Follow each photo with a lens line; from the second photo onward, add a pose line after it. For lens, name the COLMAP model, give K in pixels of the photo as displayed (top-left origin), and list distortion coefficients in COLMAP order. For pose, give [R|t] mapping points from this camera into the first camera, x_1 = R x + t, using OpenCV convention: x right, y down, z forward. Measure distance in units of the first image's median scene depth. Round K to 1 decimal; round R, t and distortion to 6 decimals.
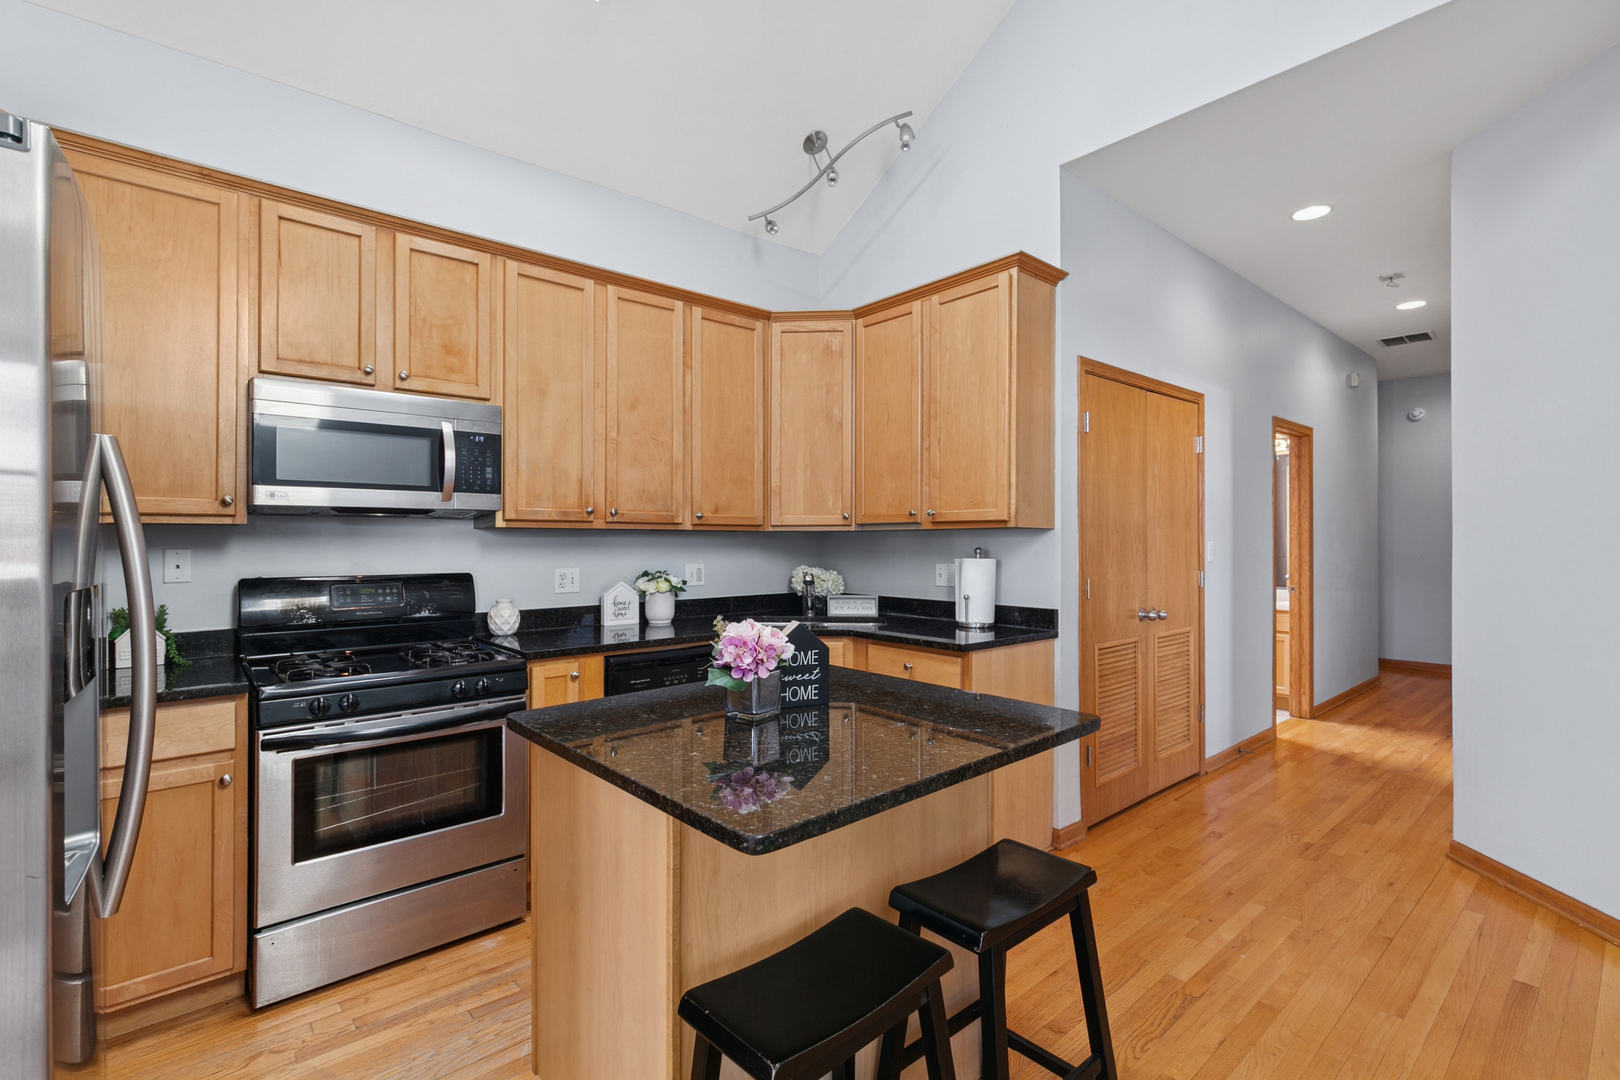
lens RADIAL K [[723.4, 0, 803.6], [0, 723.4, 546.3], [0, 0, 1]] dist [0.008987, -0.003071]
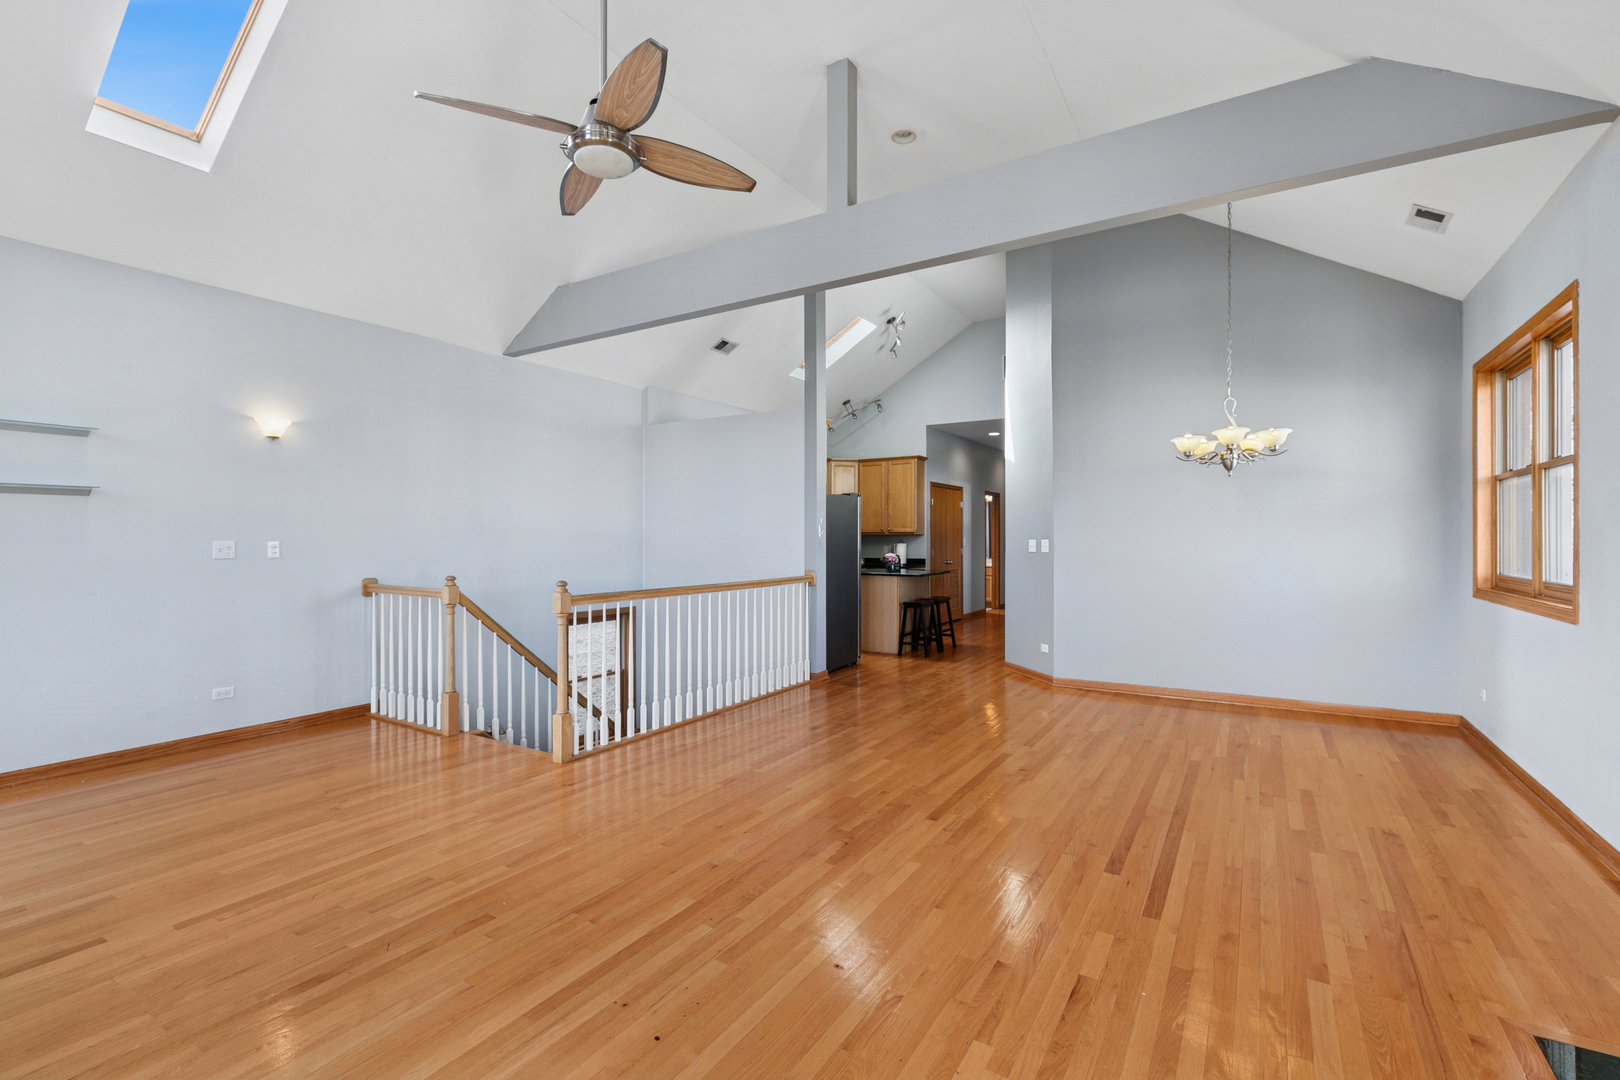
lens RADIAL K [[723.4, 0, 798.5], [0, 723.4, 538.2], [0, 0, 1]] dist [0.008987, -0.003071]
pose [[0.953508, 0.003984, 0.301341, -1.161144], [-0.000808, 0.999943, -0.010665, 0.027010], [-0.301366, 0.009926, 0.953457, -1.913000]]
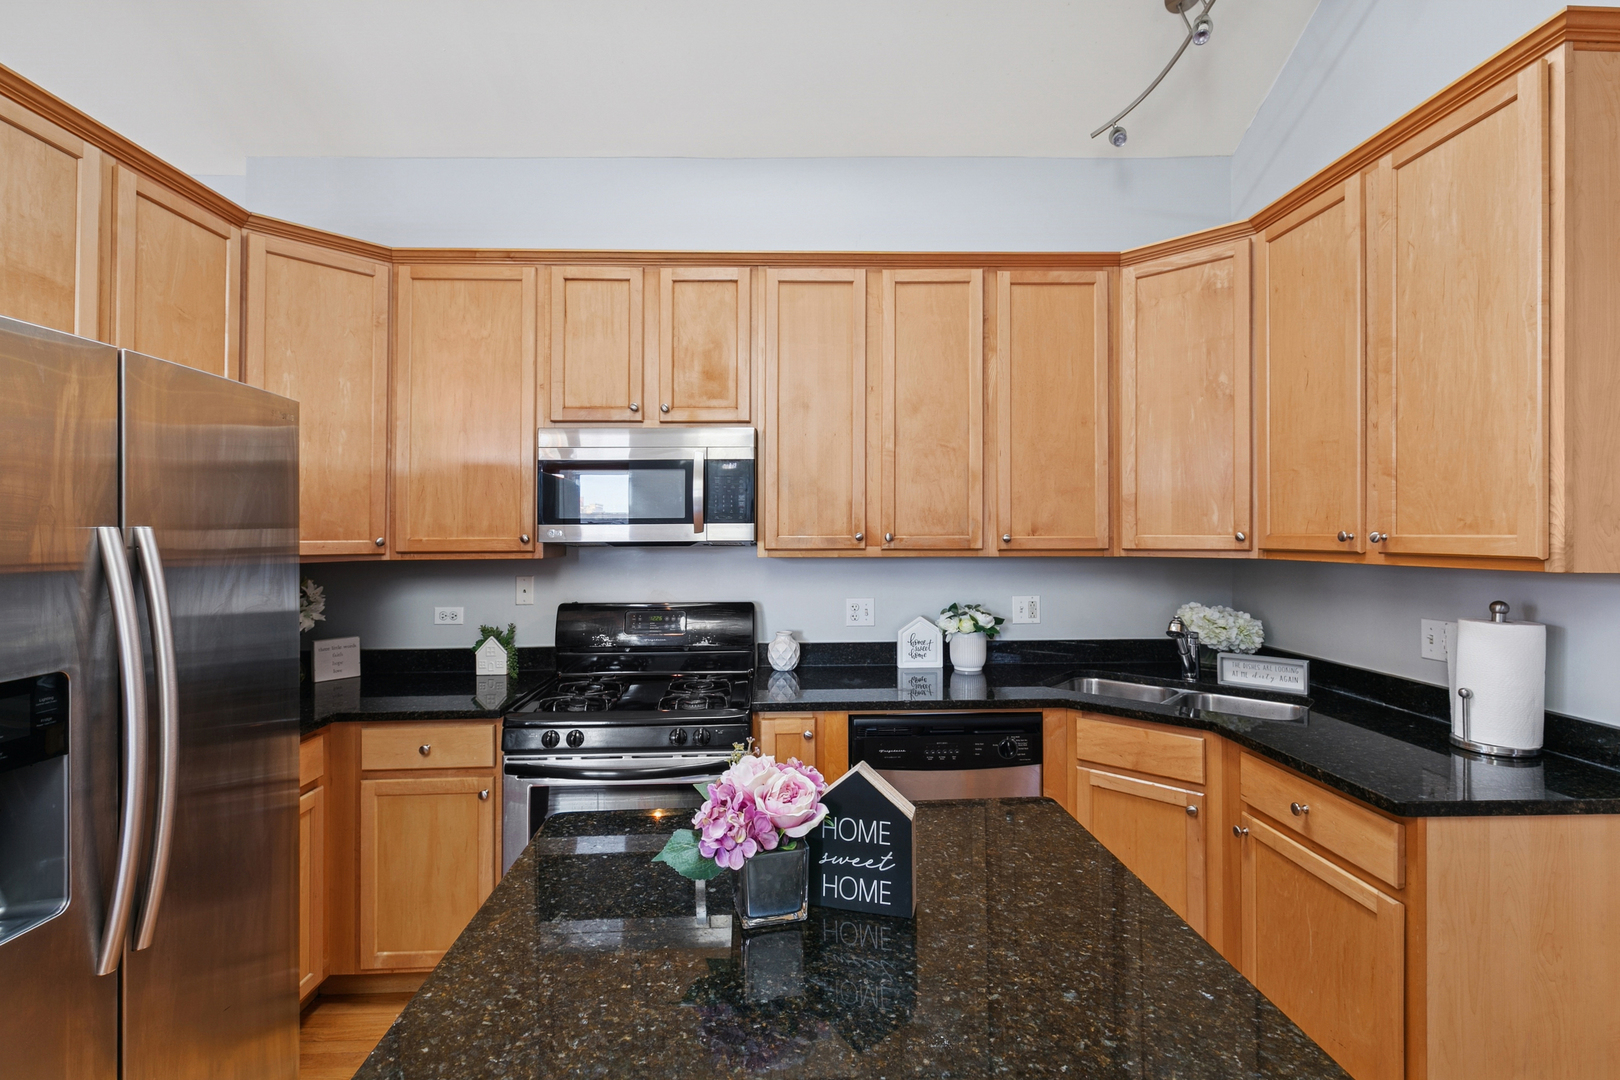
lens RADIAL K [[723.4, 0, 811.2], [0, 723.4, 529.7], [0, 0, 1]] dist [0.008987, -0.003071]
pose [[0.784303, -0.004742, -0.620359, 0.180700], [-0.000691, 0.999963, -0.008518, -0.047158], [0.620377, 0.007109, 0.784271, 0.271859]]
